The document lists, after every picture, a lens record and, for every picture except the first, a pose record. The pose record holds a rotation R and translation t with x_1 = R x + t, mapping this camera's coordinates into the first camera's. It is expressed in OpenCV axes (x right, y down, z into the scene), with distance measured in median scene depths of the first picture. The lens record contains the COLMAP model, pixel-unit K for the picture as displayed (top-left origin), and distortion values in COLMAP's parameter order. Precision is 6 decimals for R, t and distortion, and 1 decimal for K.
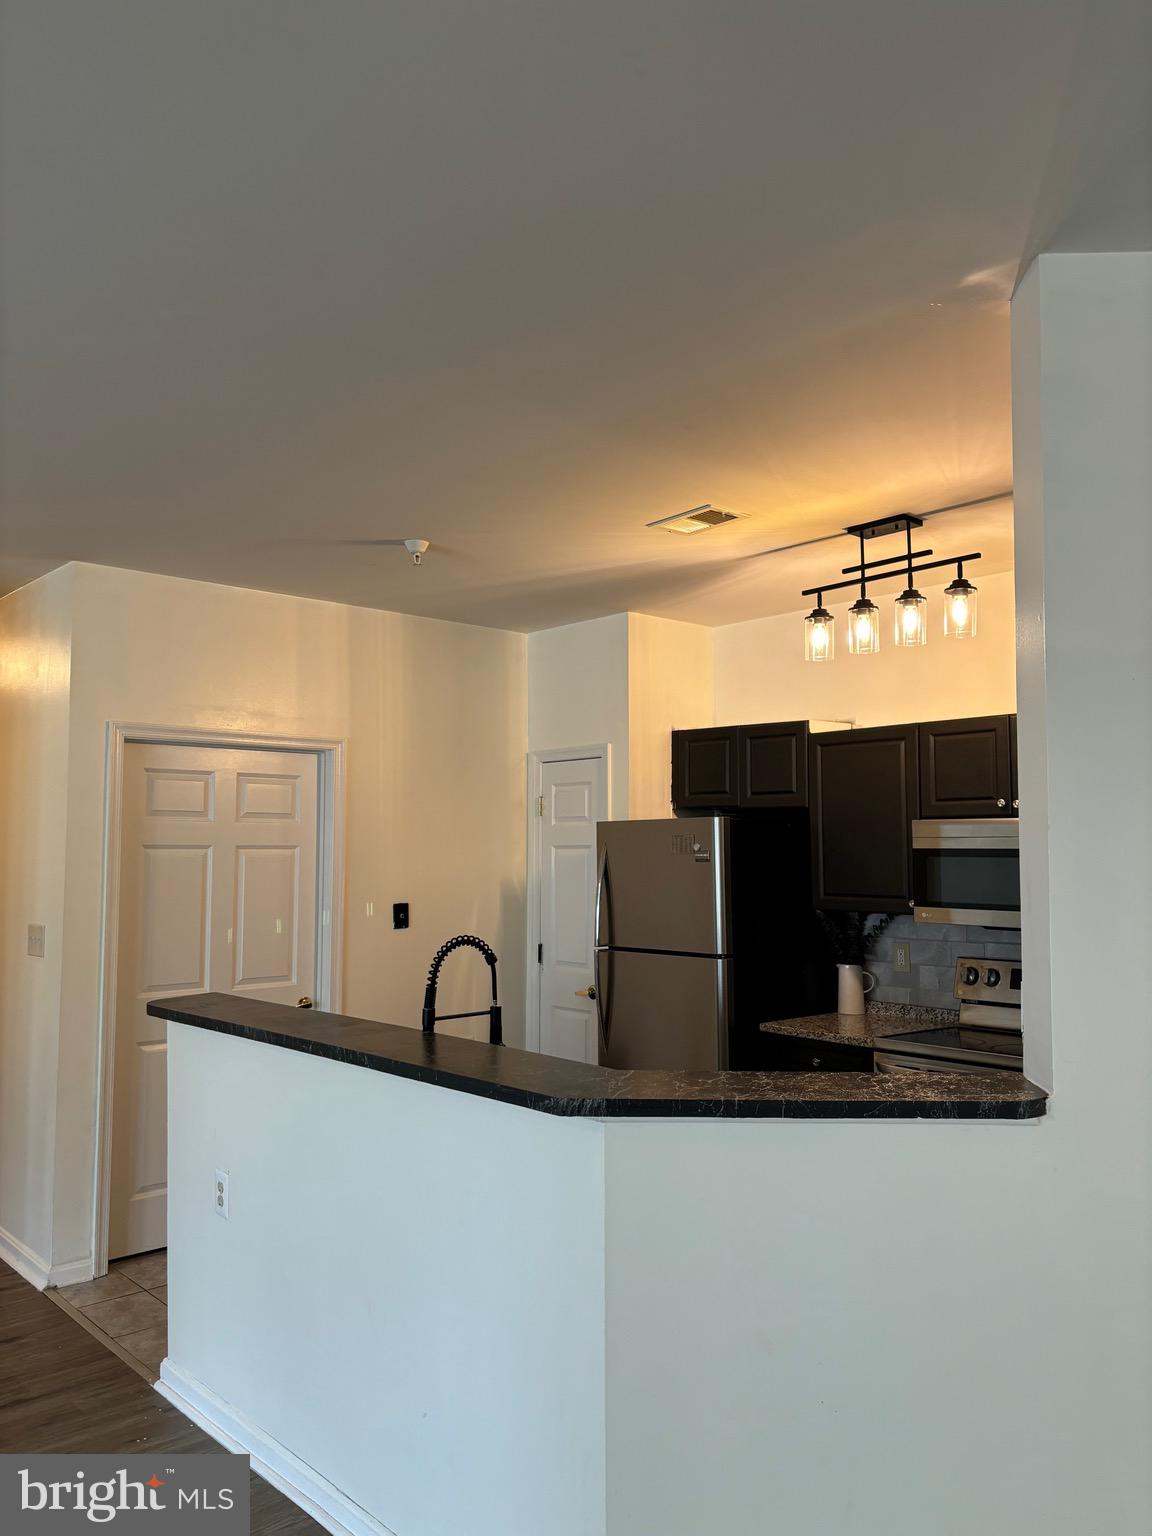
lens RADIAL K [[1157.8, 0, 581.7], [0, 1157.8, 769.8], [0, 0, 1]] dist [0.004251, -0.024077]
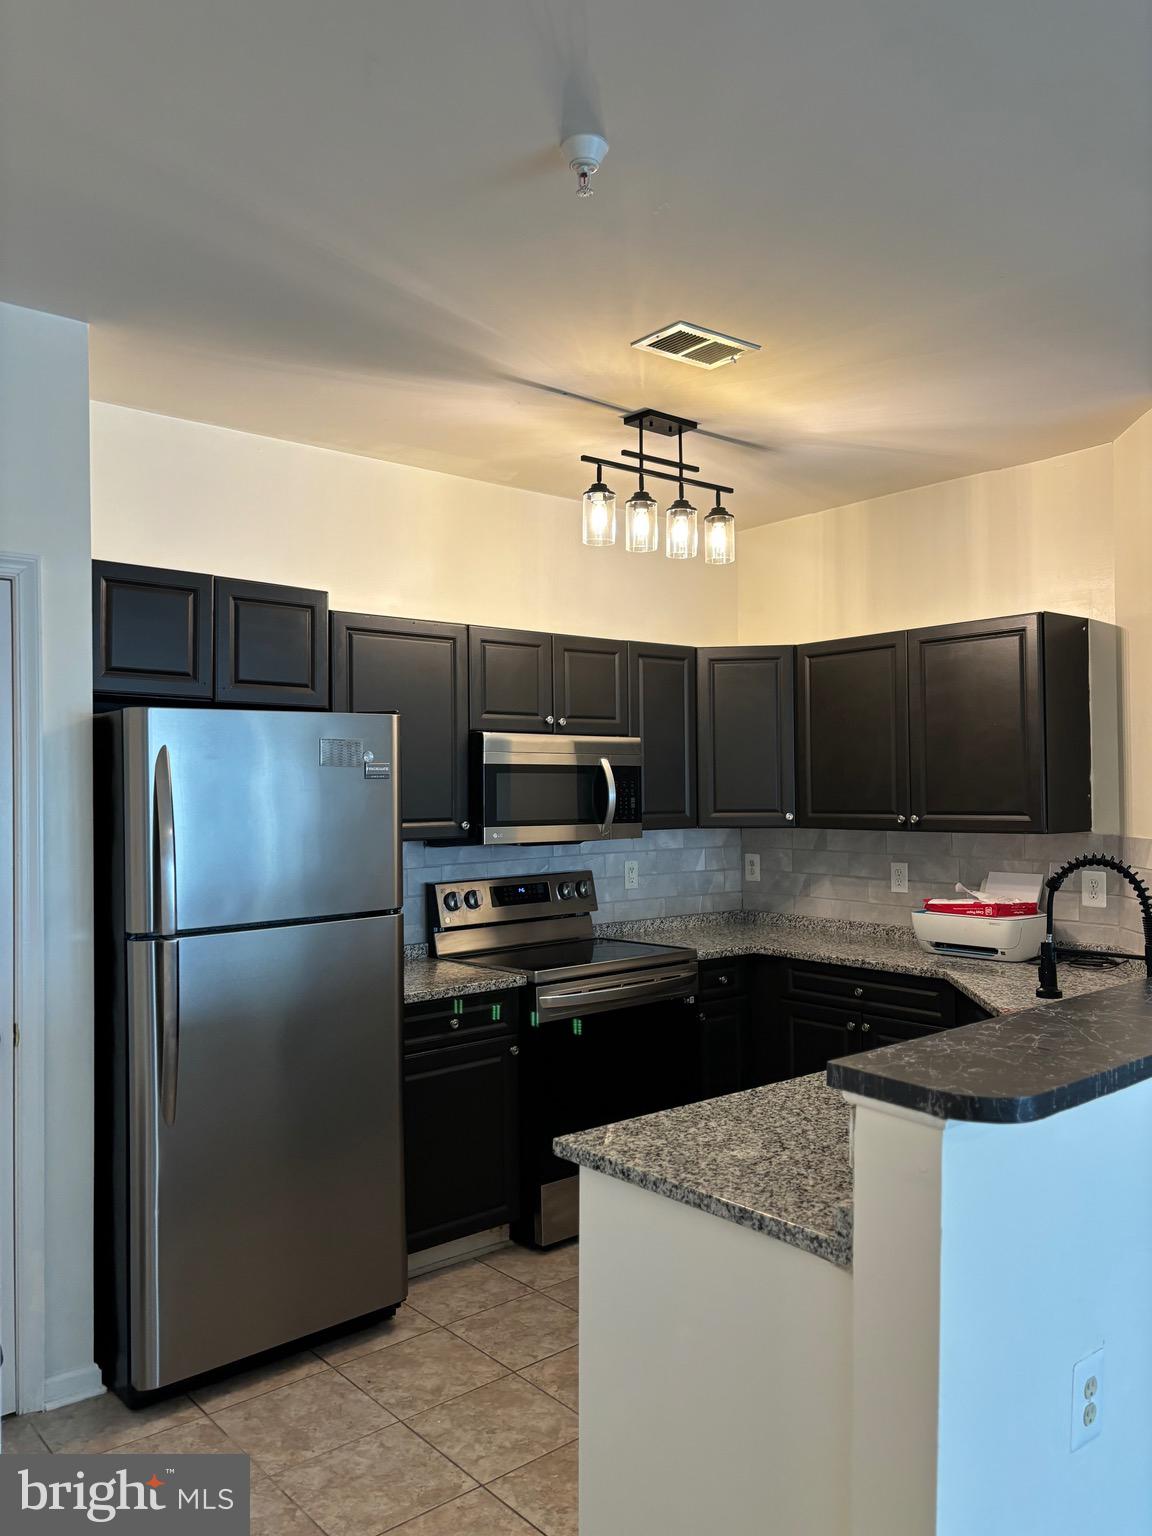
lens RADIAL K [[1157.8, 0, 577.6], [0, 1157.8, 768.2], [0, 0, 1]] dist [0.004251, -0.024077]
pose [[0.034590, 0.017620, 0.999246, -0.679090], [-0.060107, 0.998071, -0.015519, 0.090978], [-0.997592, -0.059525, 0.035582, 1.002151]]
